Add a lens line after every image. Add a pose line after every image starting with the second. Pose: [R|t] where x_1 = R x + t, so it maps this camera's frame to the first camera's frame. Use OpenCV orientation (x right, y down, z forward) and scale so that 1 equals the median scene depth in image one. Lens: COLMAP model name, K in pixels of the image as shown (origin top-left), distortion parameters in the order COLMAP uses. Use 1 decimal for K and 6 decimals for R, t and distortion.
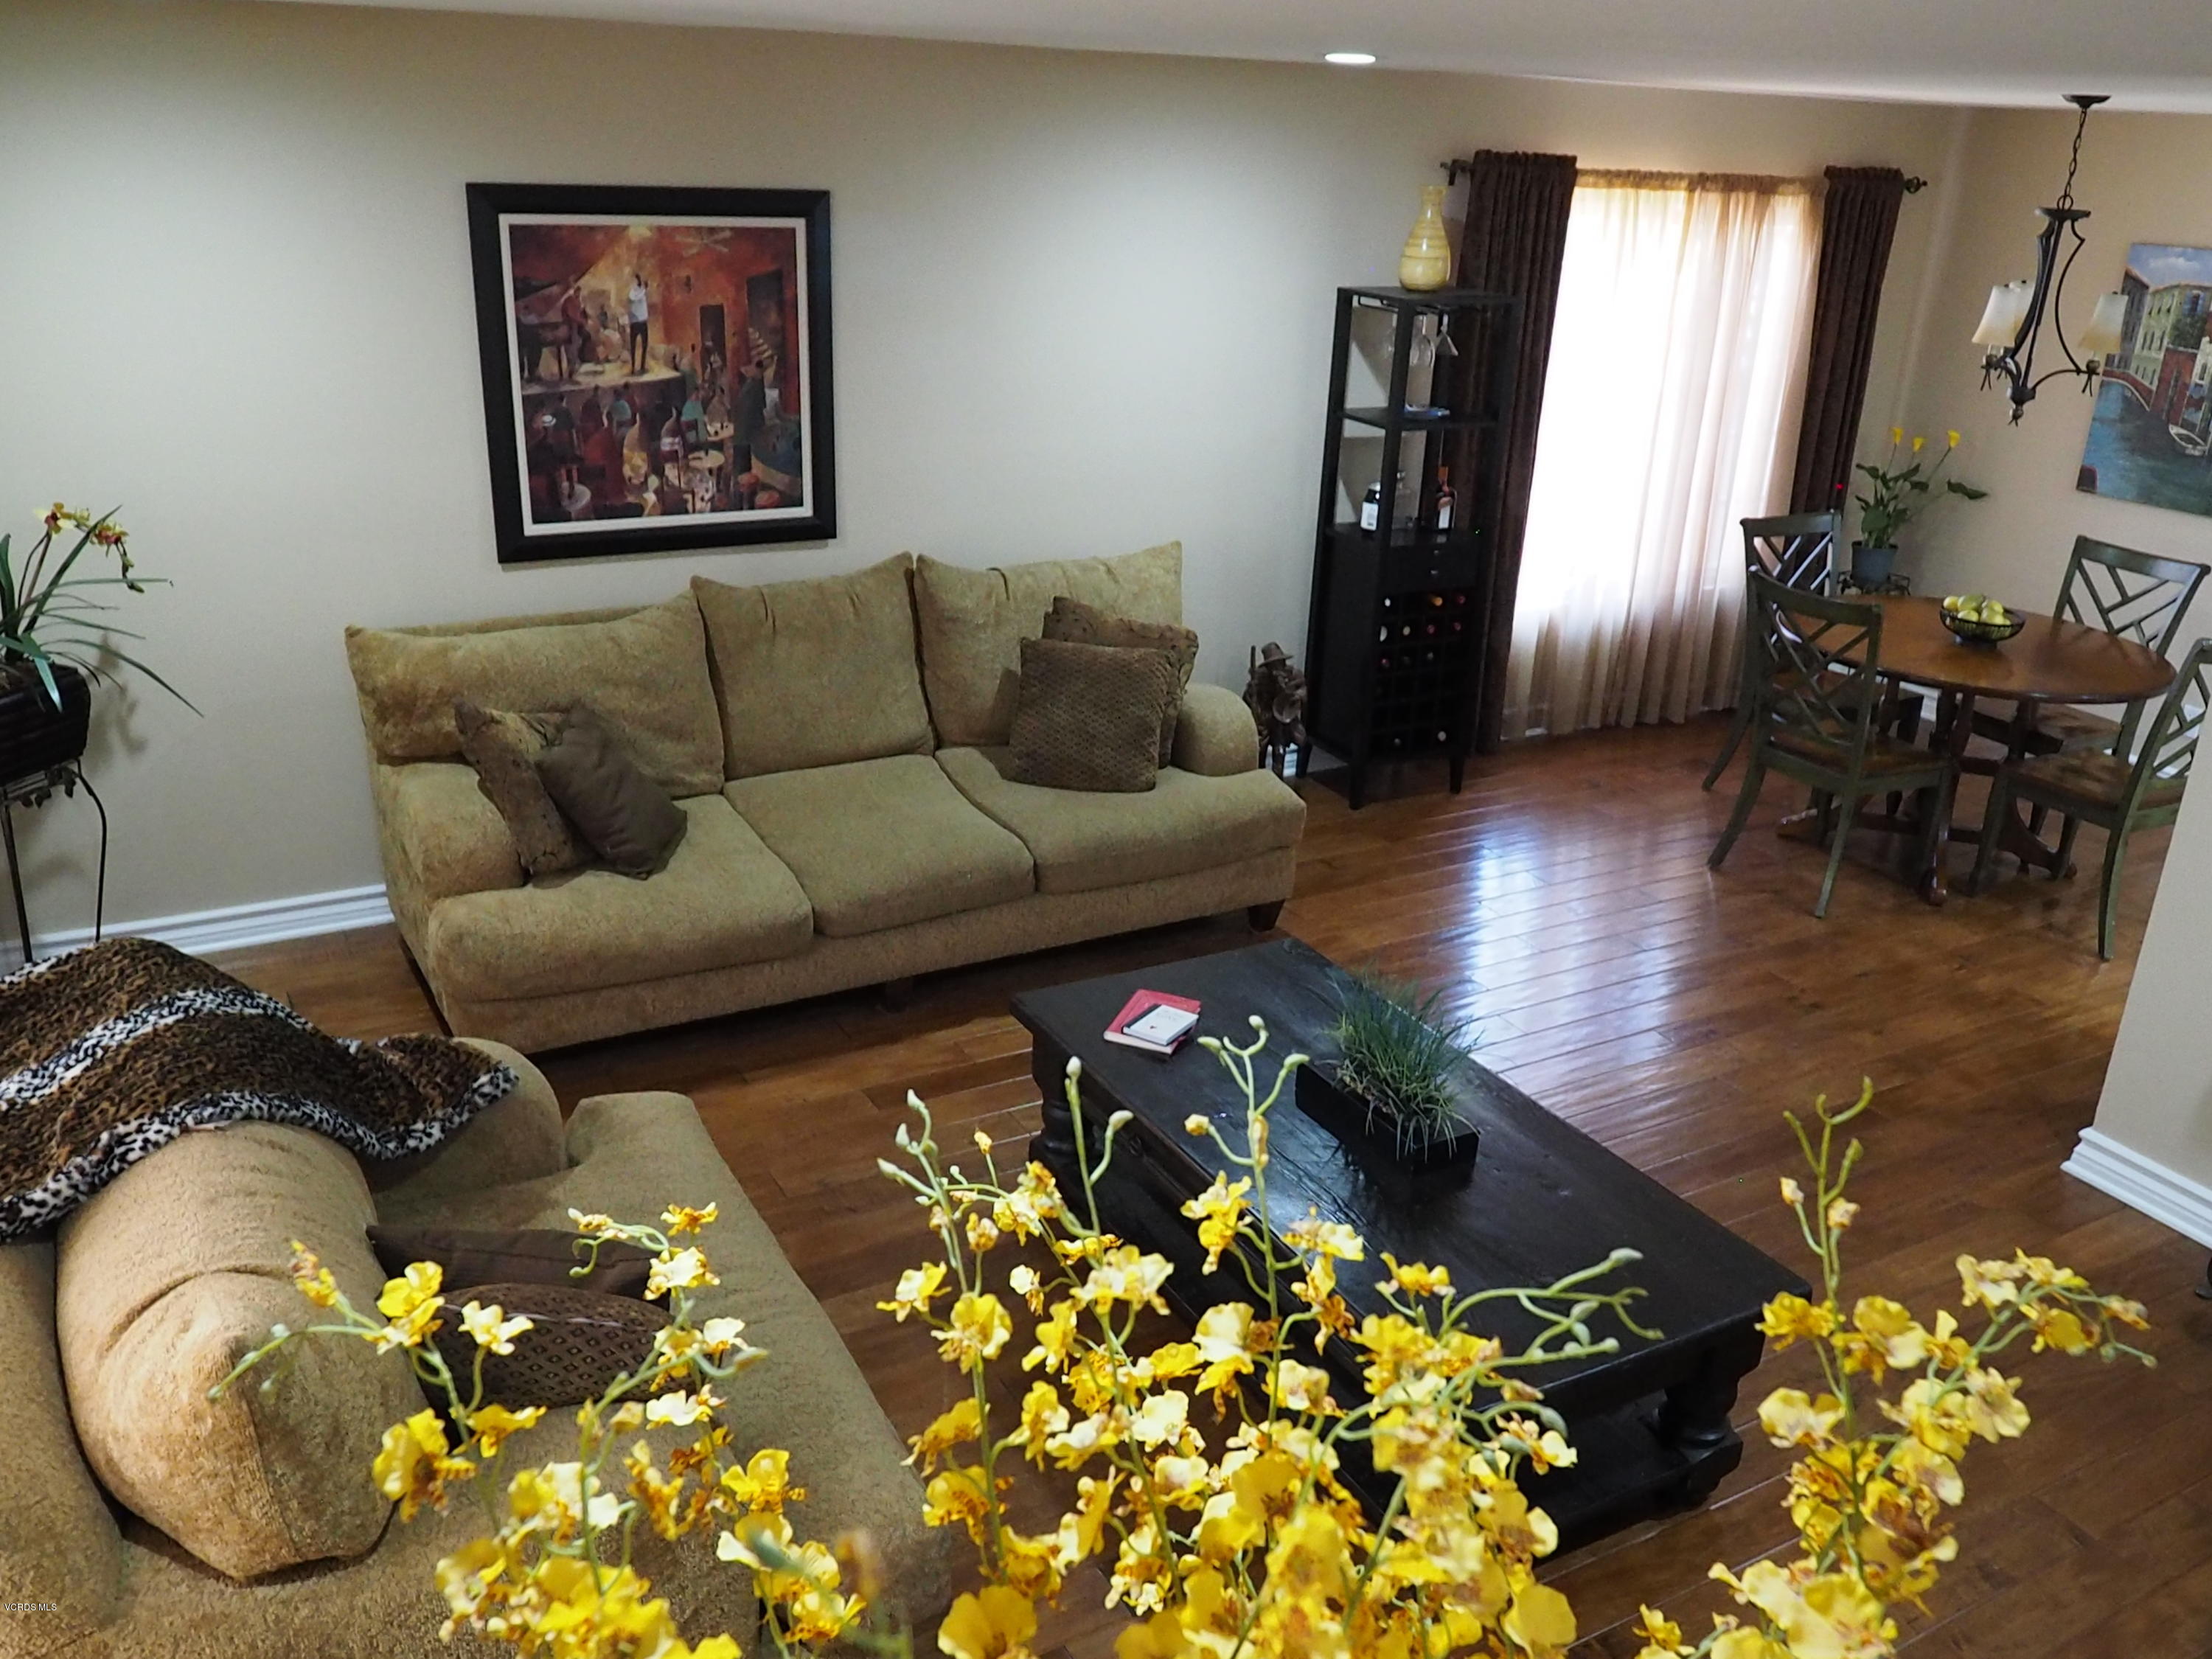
lens RADIAL K [[1888.3, 0, 1106.0], [0, 1888.3, 829.5], [0, 0, 1]] dist [0.058945, -0.054864]
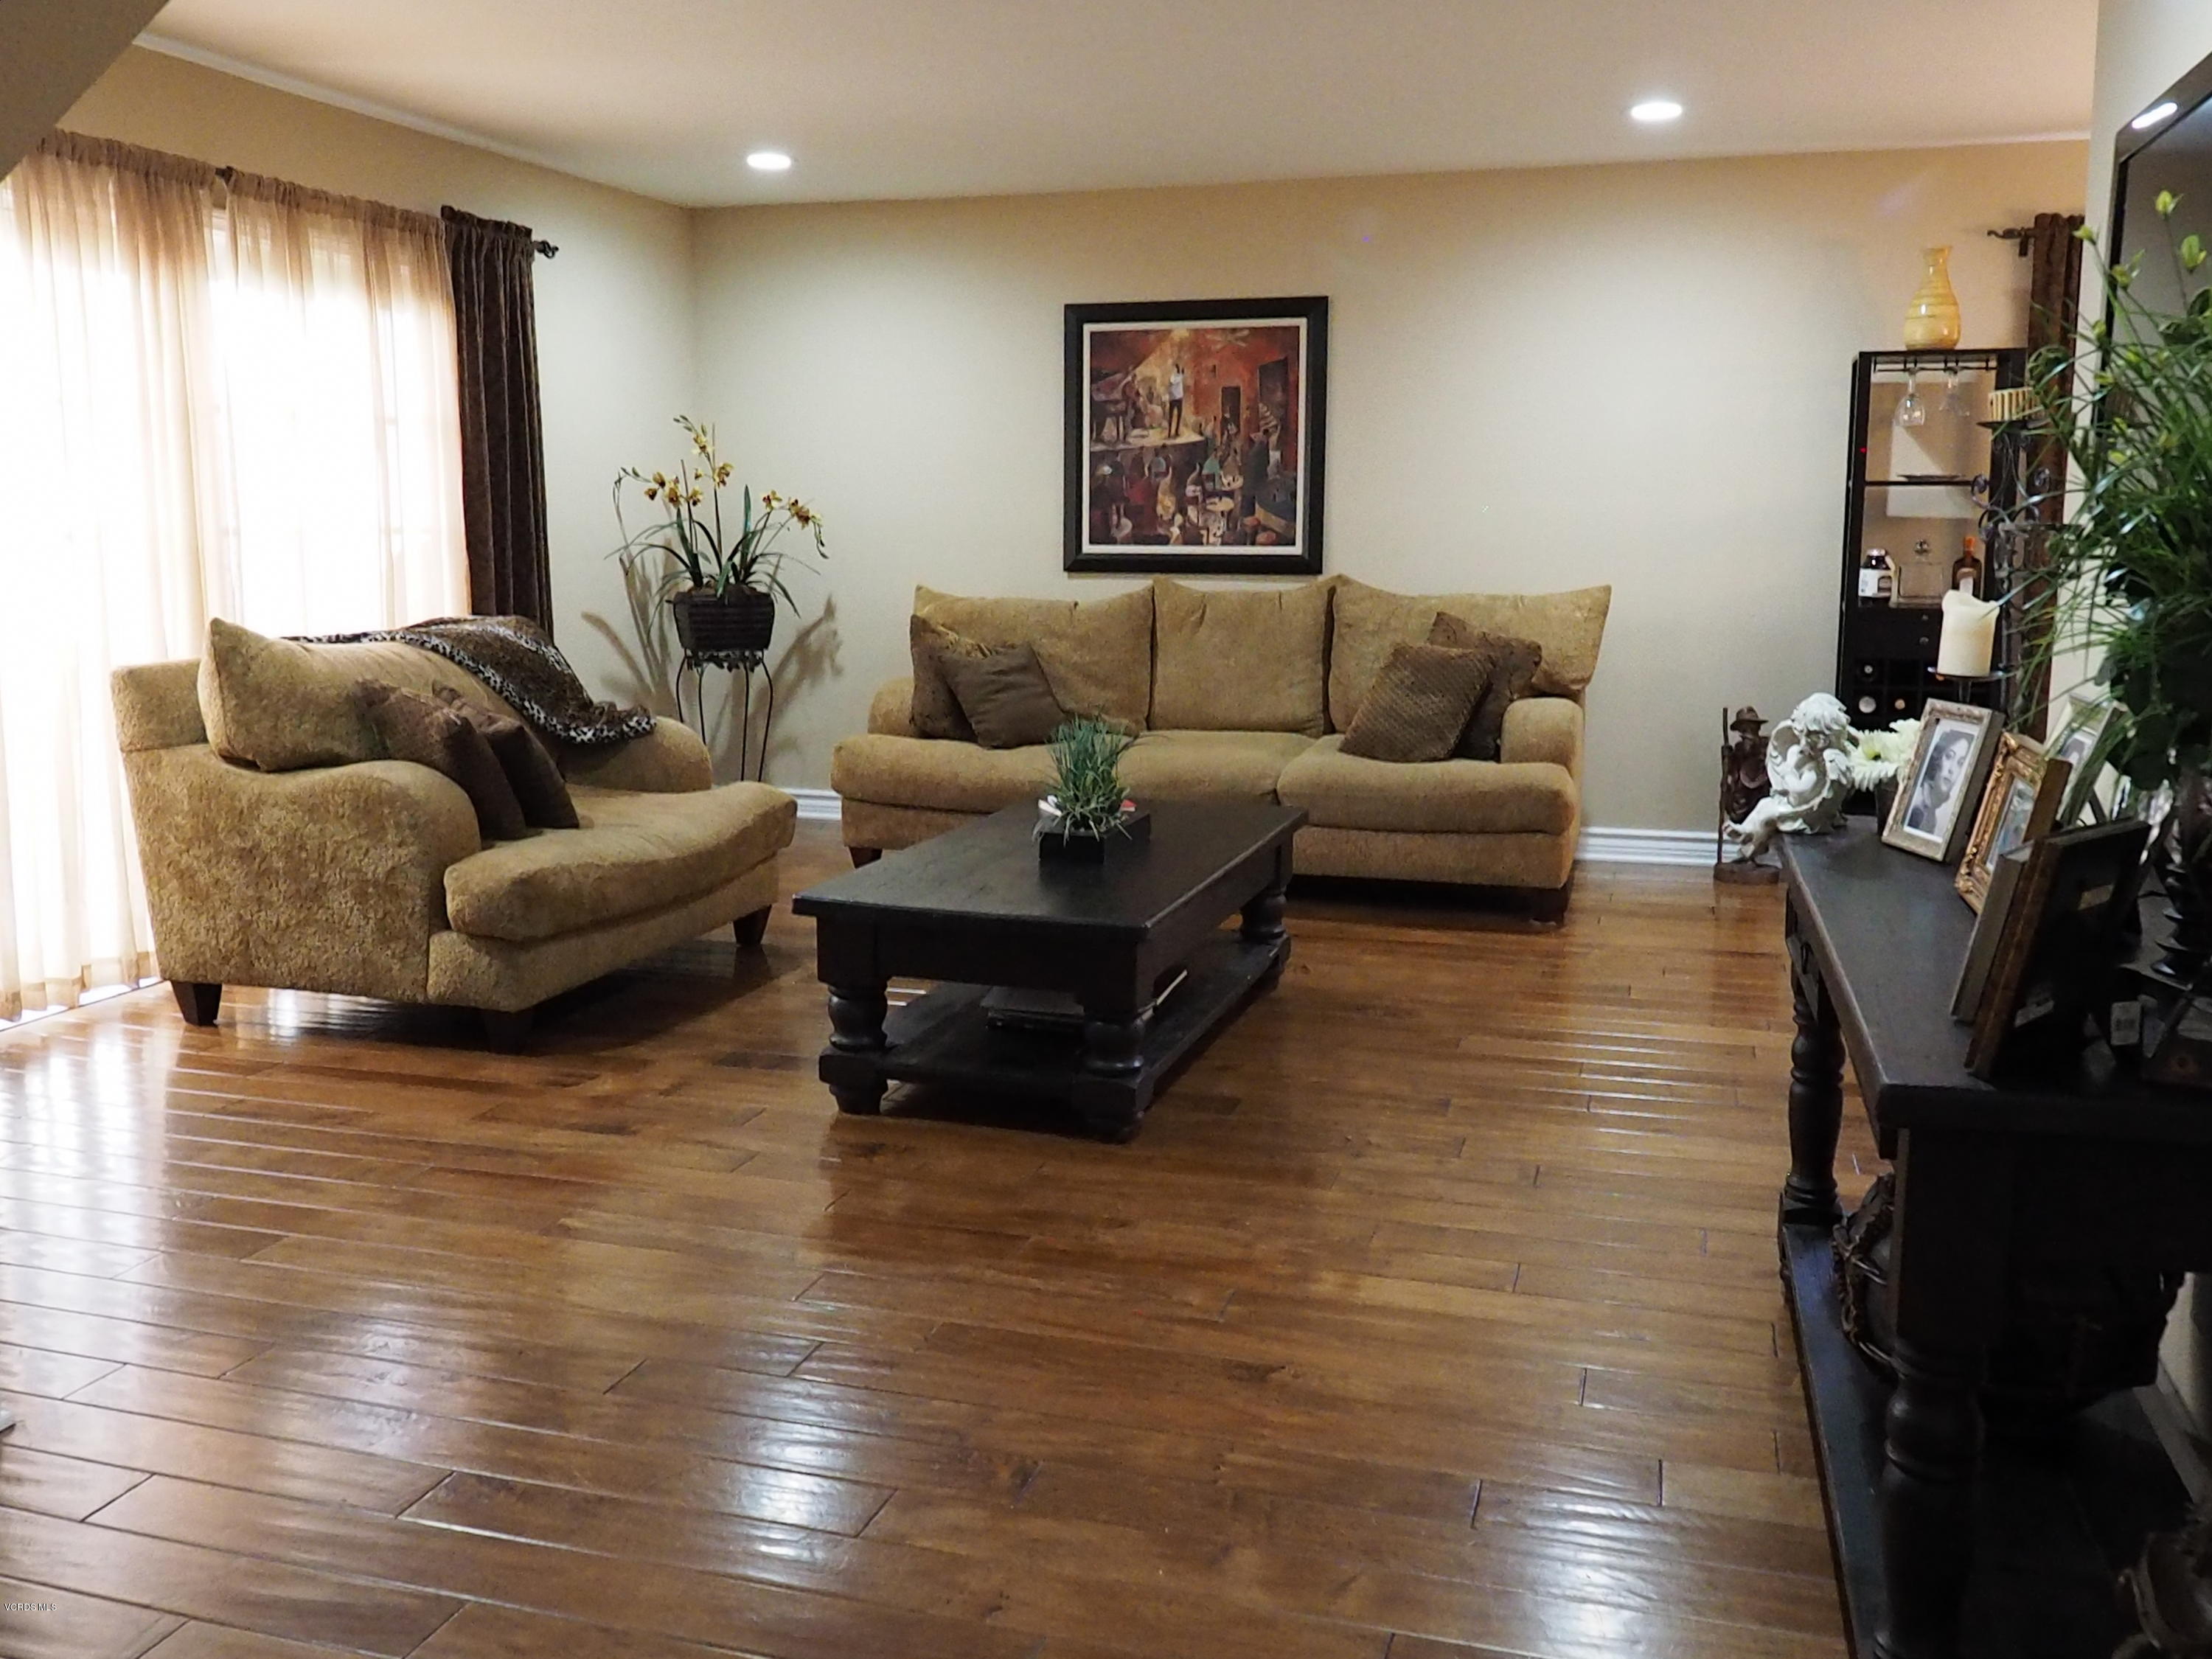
lens RADIAL K [[1888.3, 0, 1106.0], [0, 1888.3, 829.5], [0, 0, 1]] dist [0.058945, -0.054864]
pose [[0.696284, 0.075174, -0.713819, 0.649109], [-0.236251, 0.963088, -0.129022, 0.196450], [0.677772, 0.258477, 0.688342, 0.110420]]
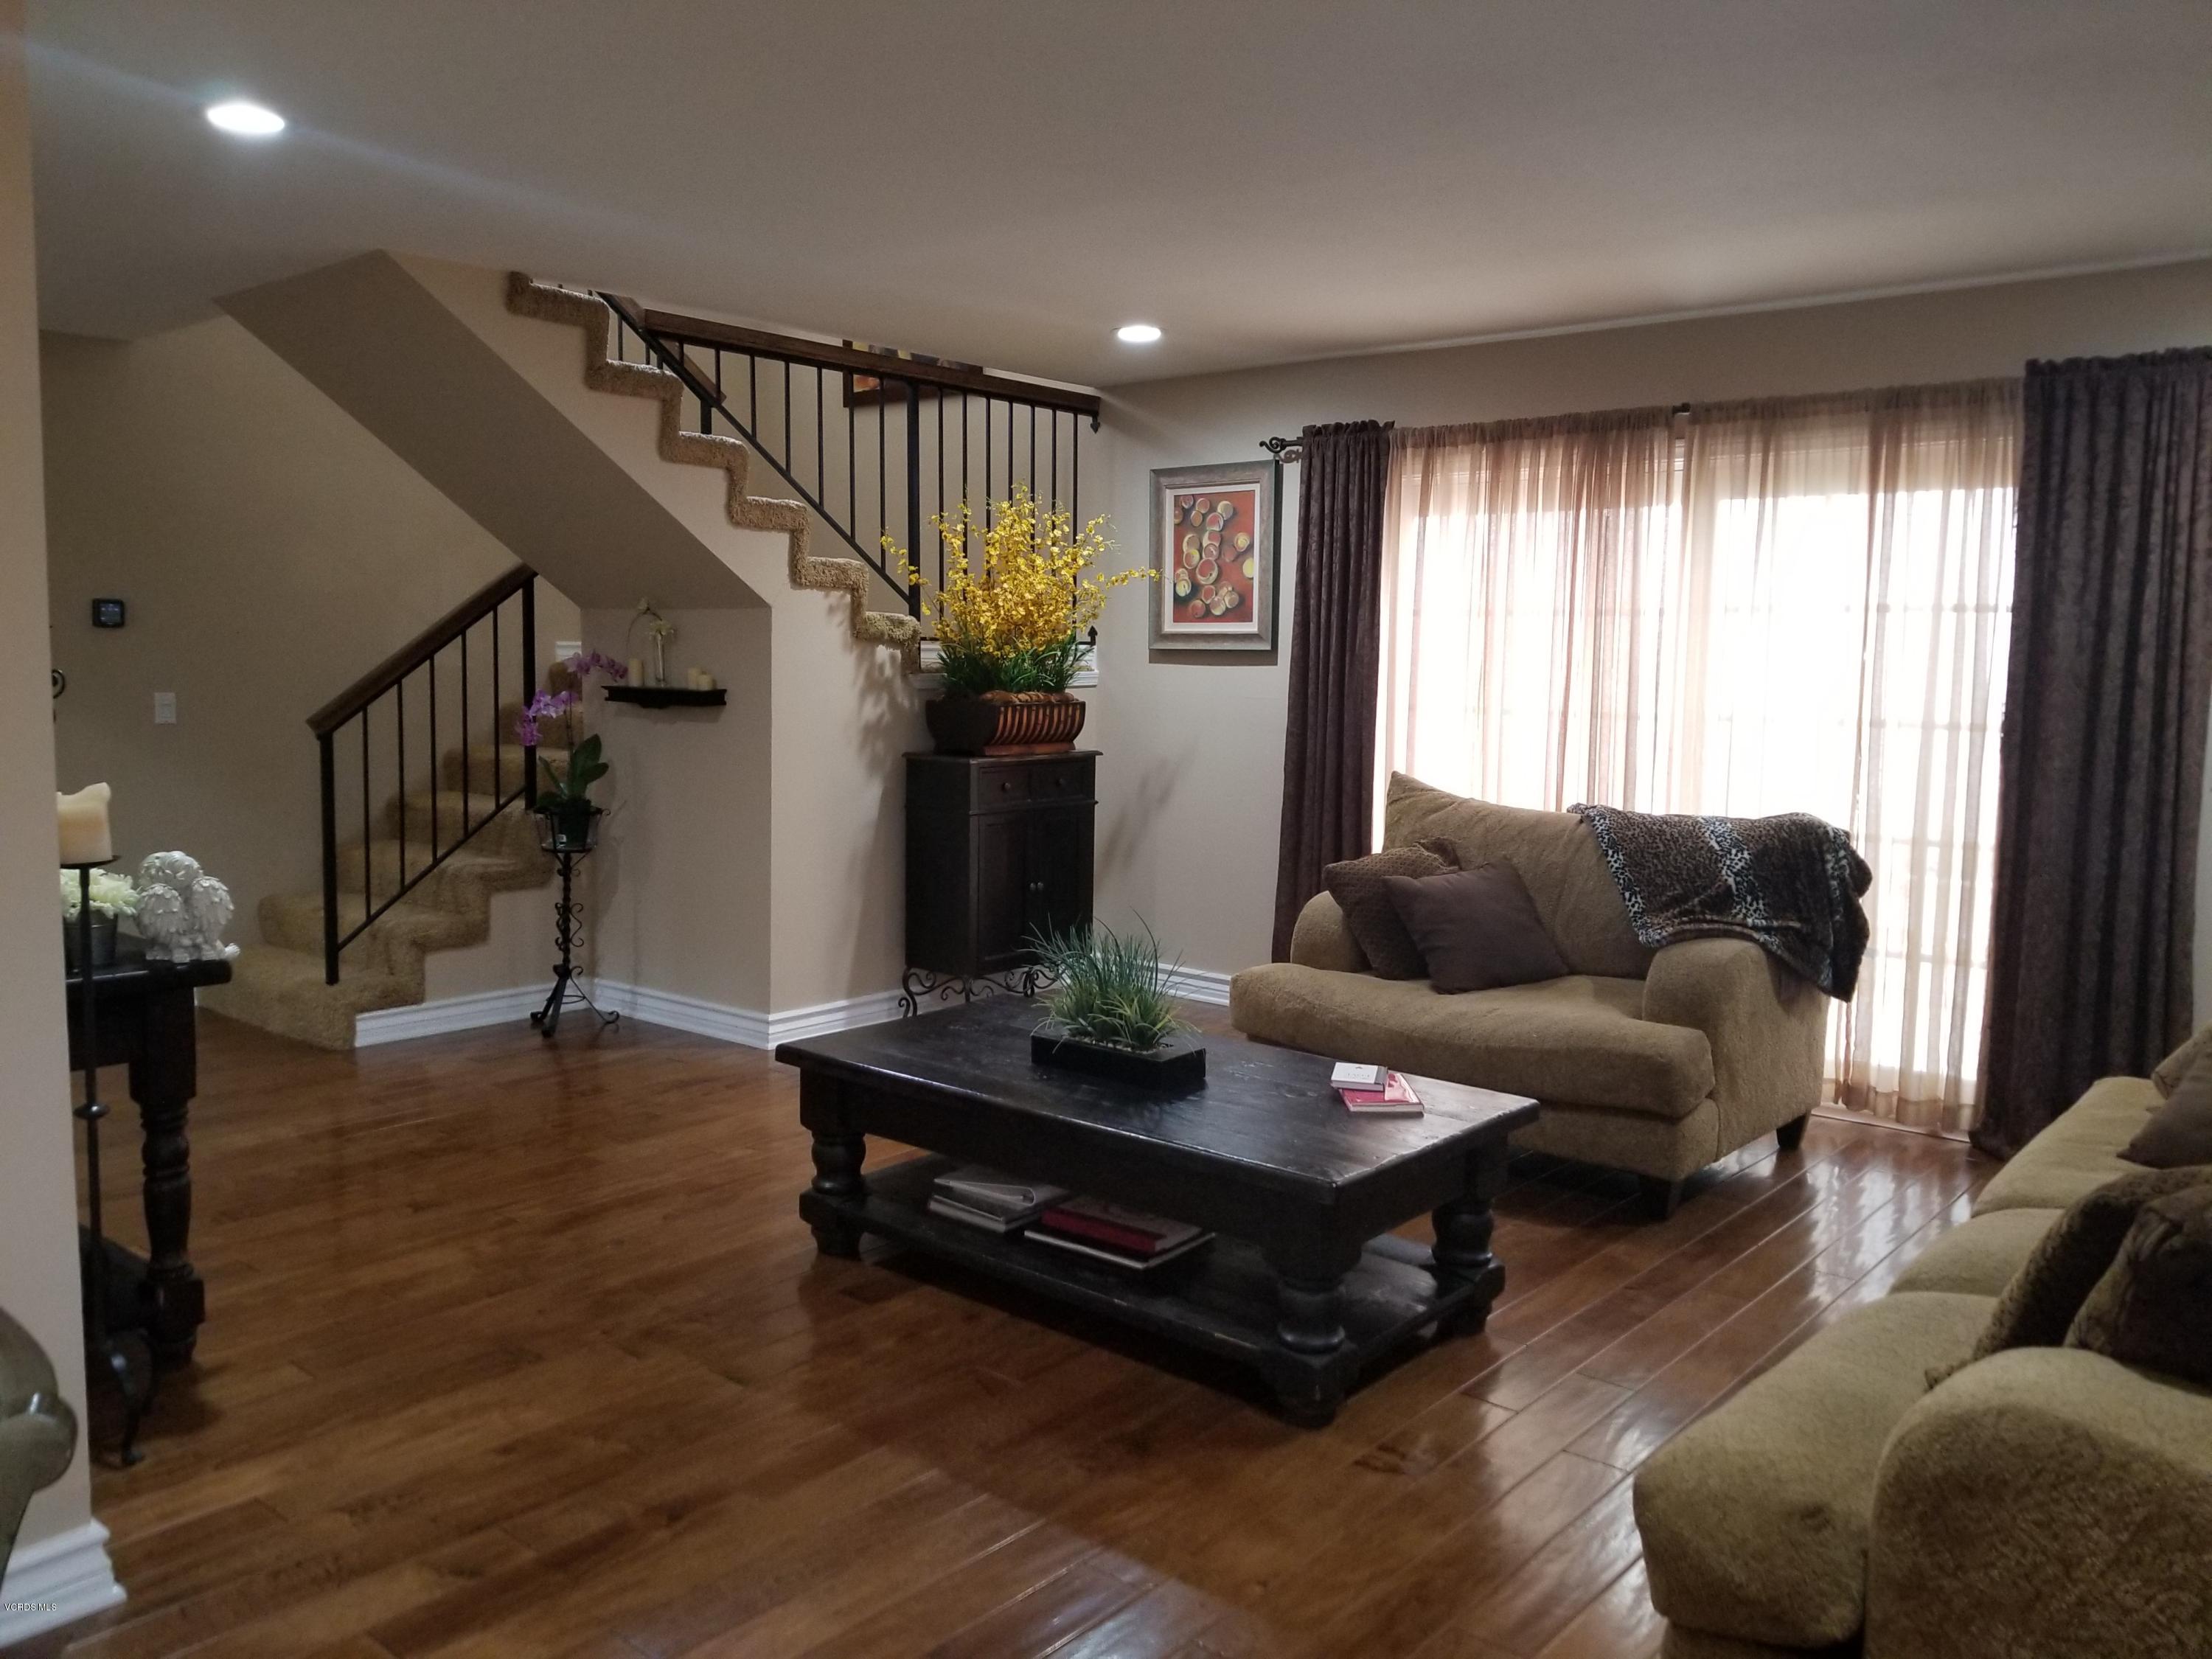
lens RADIAL K [[1745.8, 0, 1106.0], [0, 1745.8, 829.5], [0, 0, 1]] dist [0.001253, -0.007201]
pose [[-0.933393, -0.025939, -0.357916, 0.125357], [-0.185139, 0.889206, 0.418373, -0.533266], [0.307409, 0.456771, -0.834781, 1.823402]]
